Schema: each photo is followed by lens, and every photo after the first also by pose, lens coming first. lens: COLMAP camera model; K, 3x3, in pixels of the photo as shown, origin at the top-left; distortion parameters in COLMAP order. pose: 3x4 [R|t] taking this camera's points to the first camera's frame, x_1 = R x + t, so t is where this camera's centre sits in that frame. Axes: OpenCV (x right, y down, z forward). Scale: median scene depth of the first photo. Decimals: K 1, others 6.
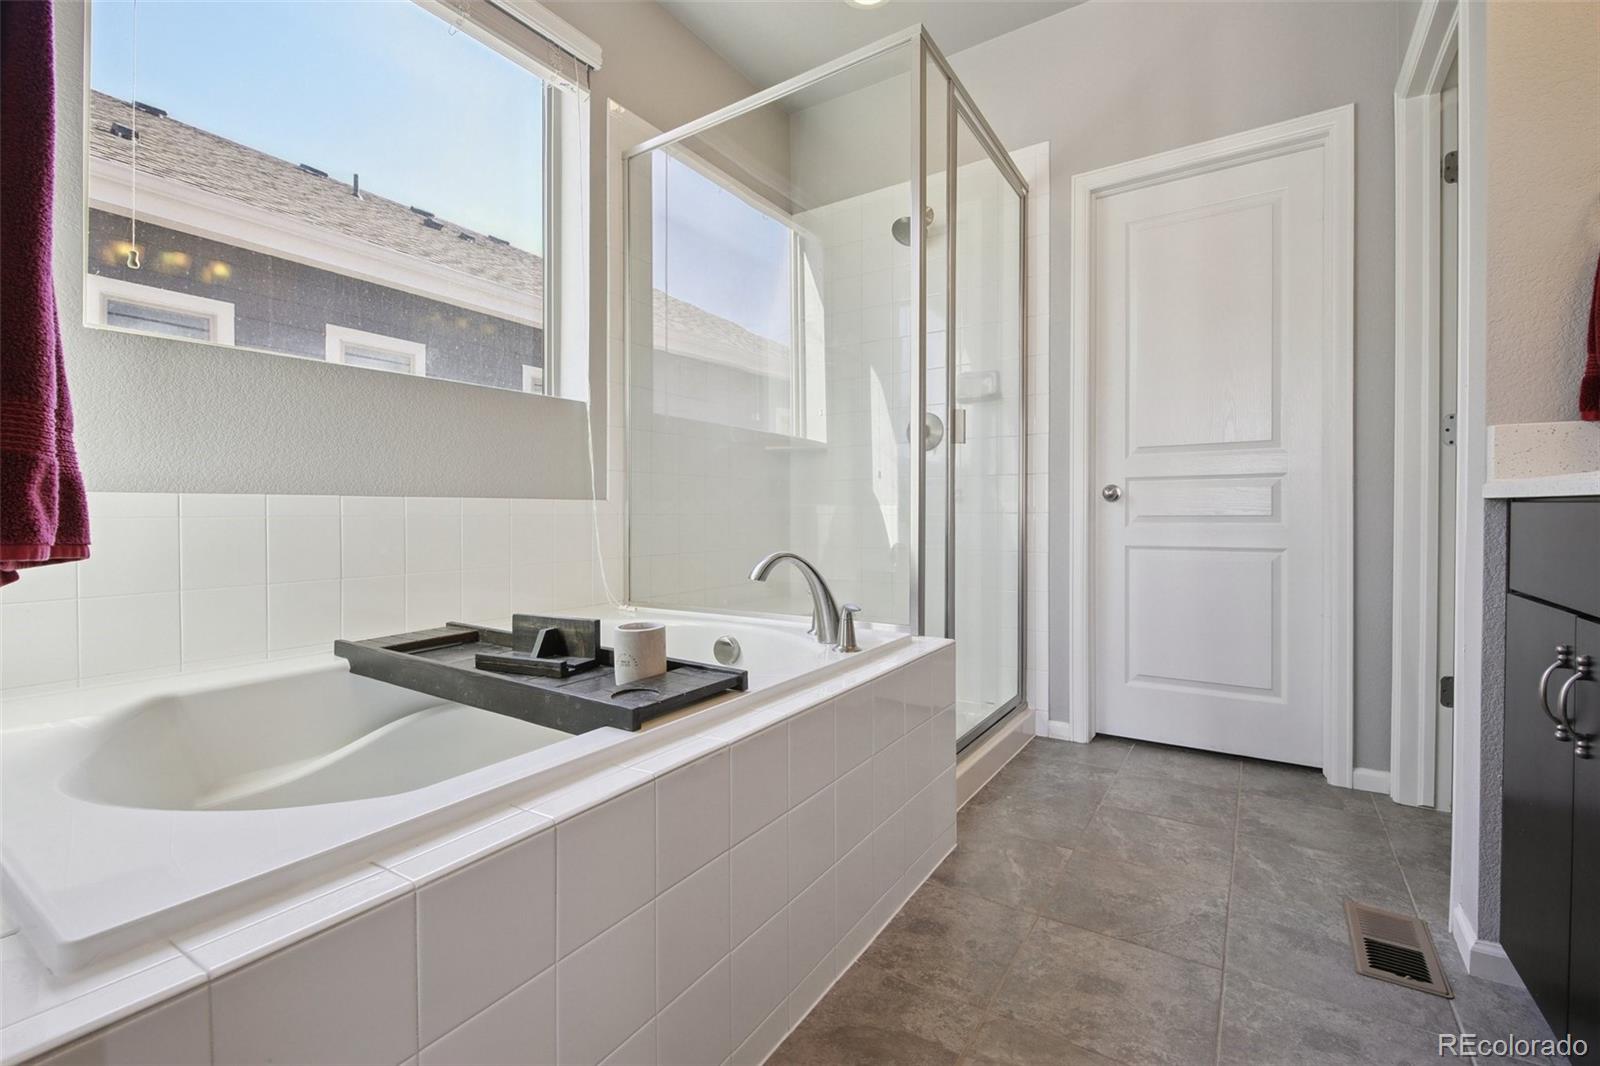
lens RADIAL K [[702.7, 0, 801.0], [0, 702.7, 519.0], [0, 0, 1]] dist [0.011913, -0.009465]
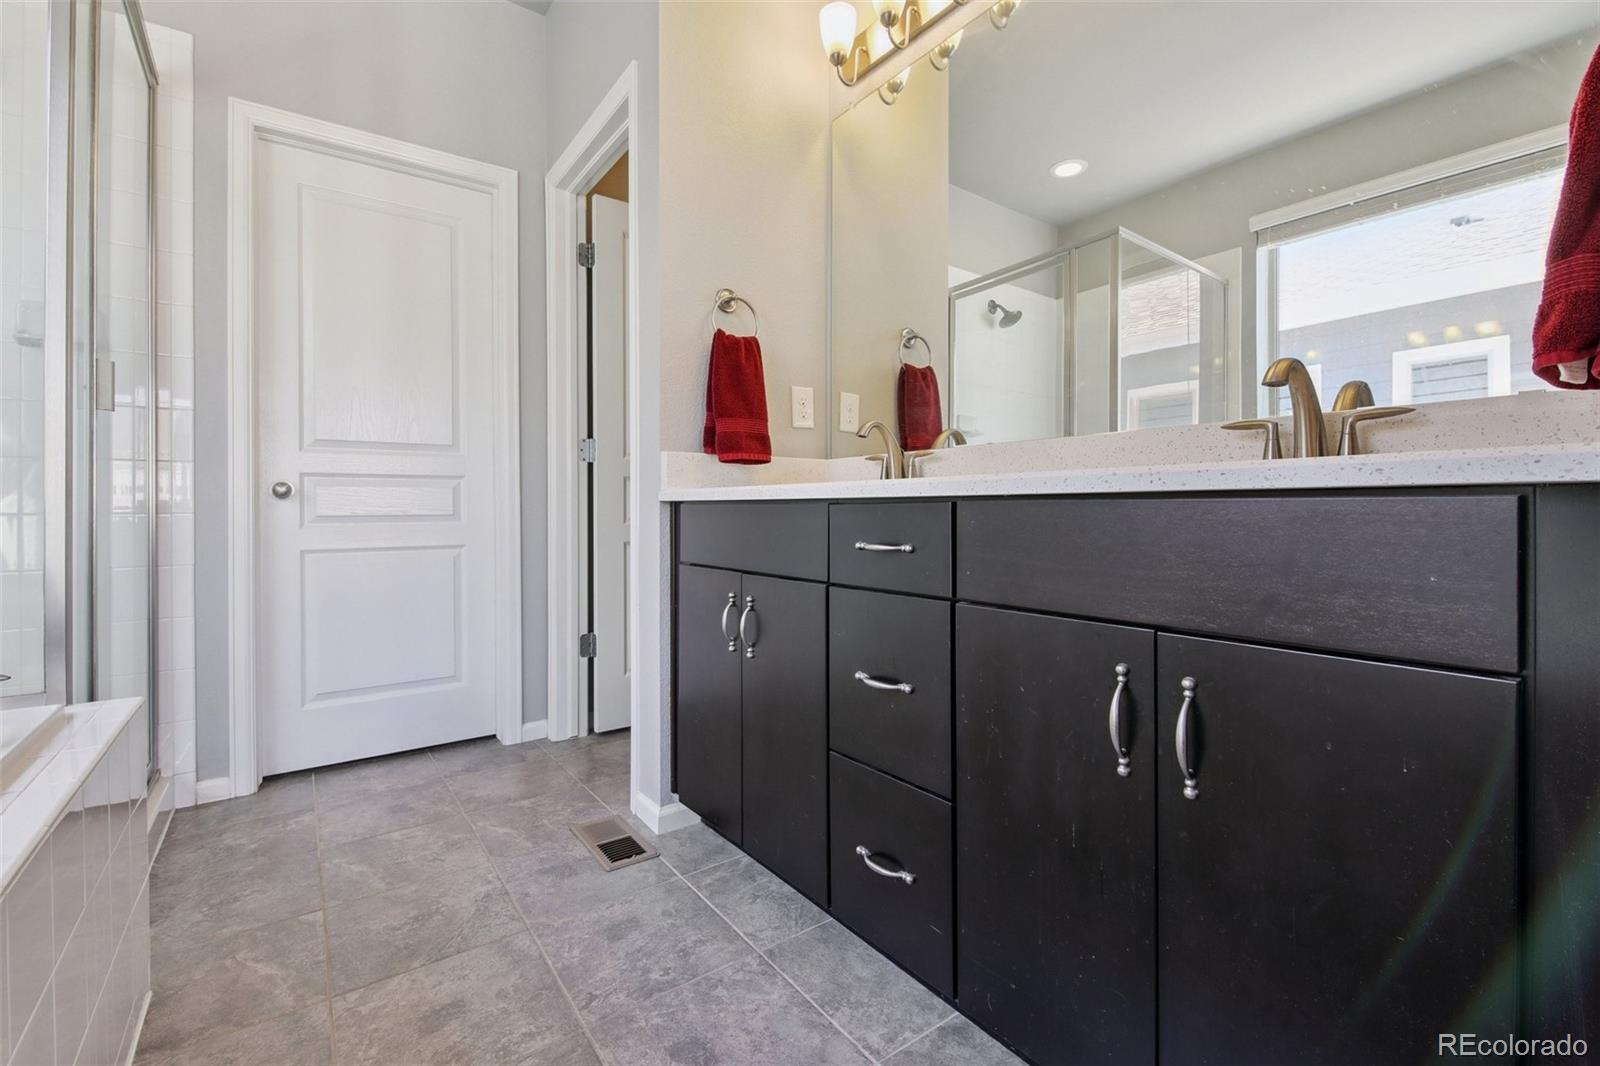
lens RADIAL K [[702.7, 0, 804.9], [0, 702.7, 511.1], [0, 0, 1]] dist [0.011913, -0.009465]
pose [[0.347889, 0.000898, 0.937535, -0.204109], [0.011381, 0.999922, -0.005181, 0.001539], [-0.937467, 0.012472, 0.347851, 0.153792]]
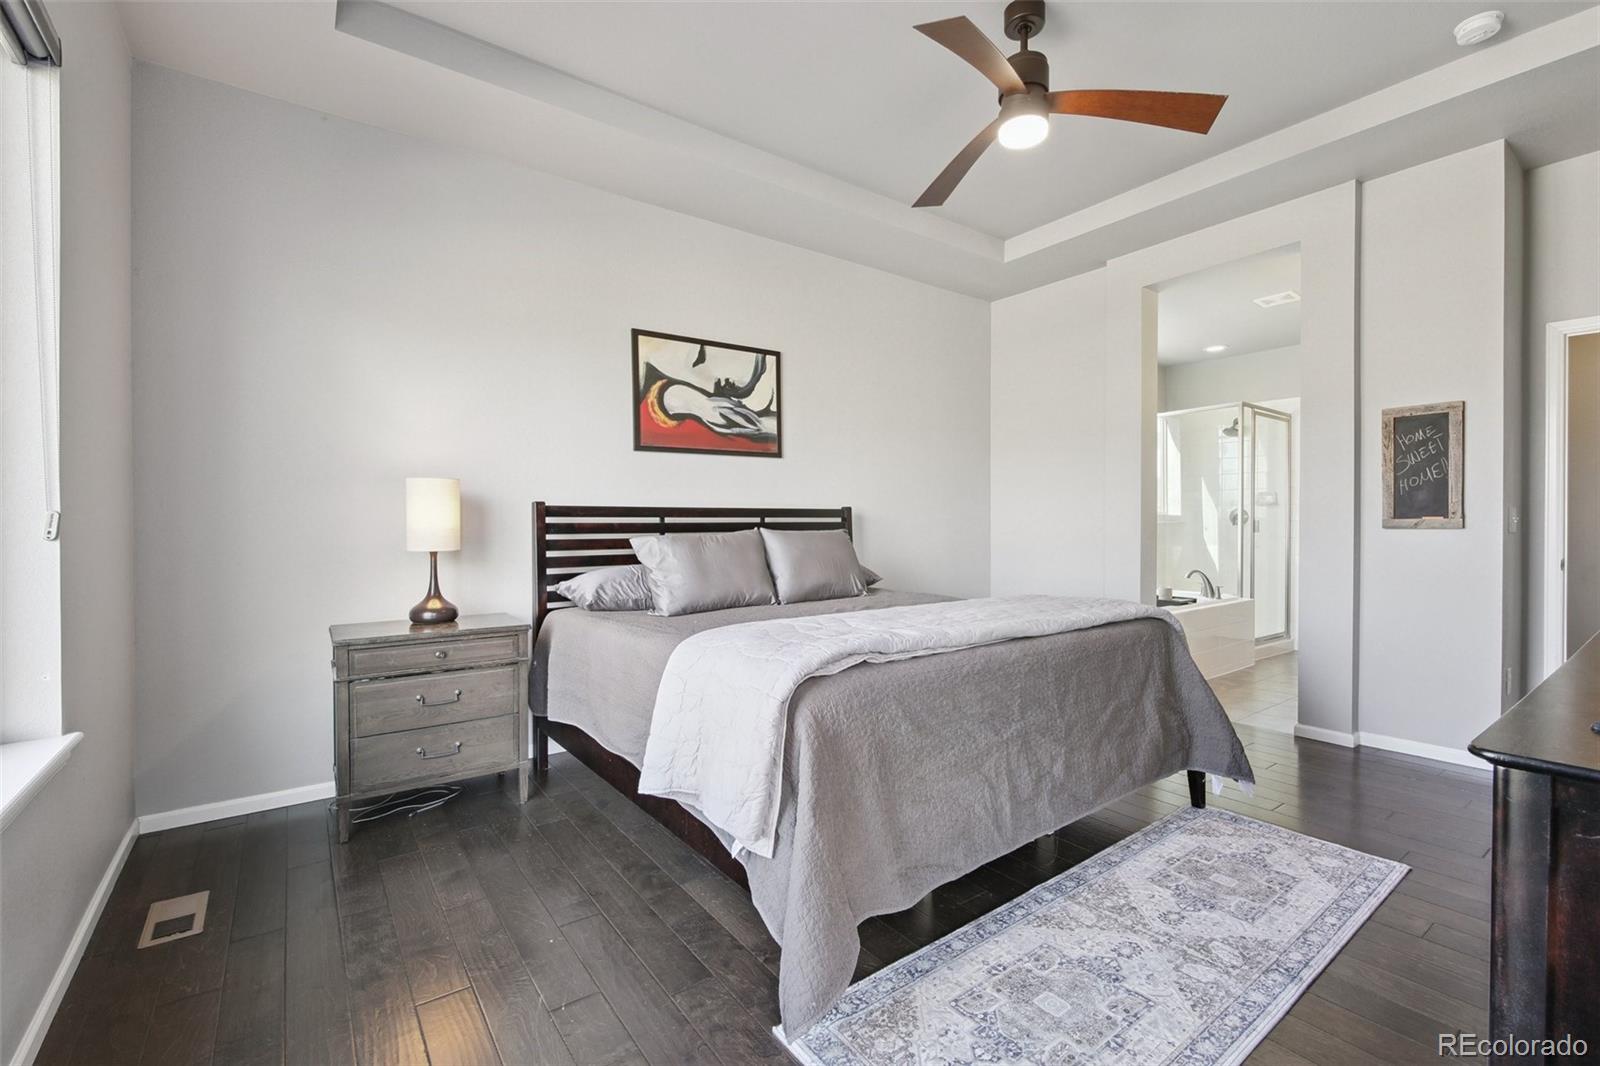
lens RADIAL K [[702.7, 0, 791.7], [0, 702.7, 533.8], [0, 0, 1]] dist [0.011913, -0.009465]
pose [[0.935633, 0.000282, -0.352974, -0.615555], [0.000315, 0.999999, 0.001635, -0.126579], [0.352974, -0.001641, 0.935632, -2.728902]]
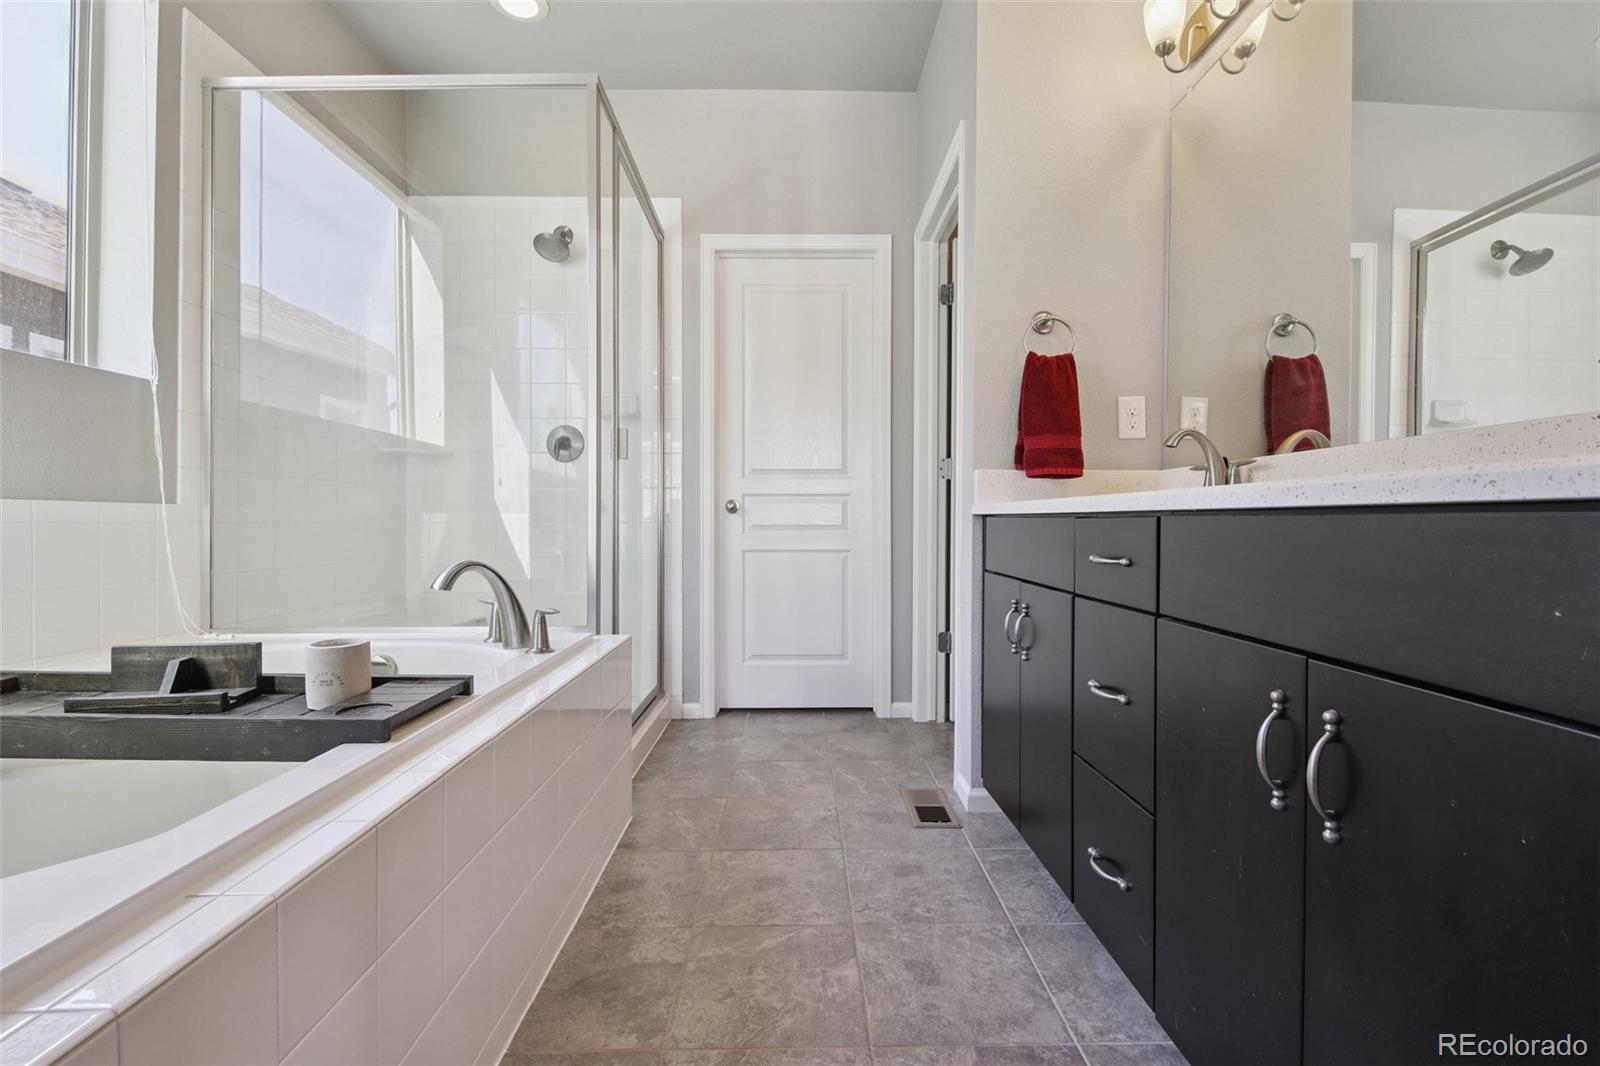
lens RADIAL K [[702.7, 0, 803.9], [0, 702.7, 526.4], [0, 0, 1]] dist [0.011913, -0.009465]
pose [[0.829026, 0.000880, 0.559209, -0.182484], [0.000888, 0.999995, -0.002889, 0.001753], [-0.559209, 0.002892, 0.829021, -0.087950]]
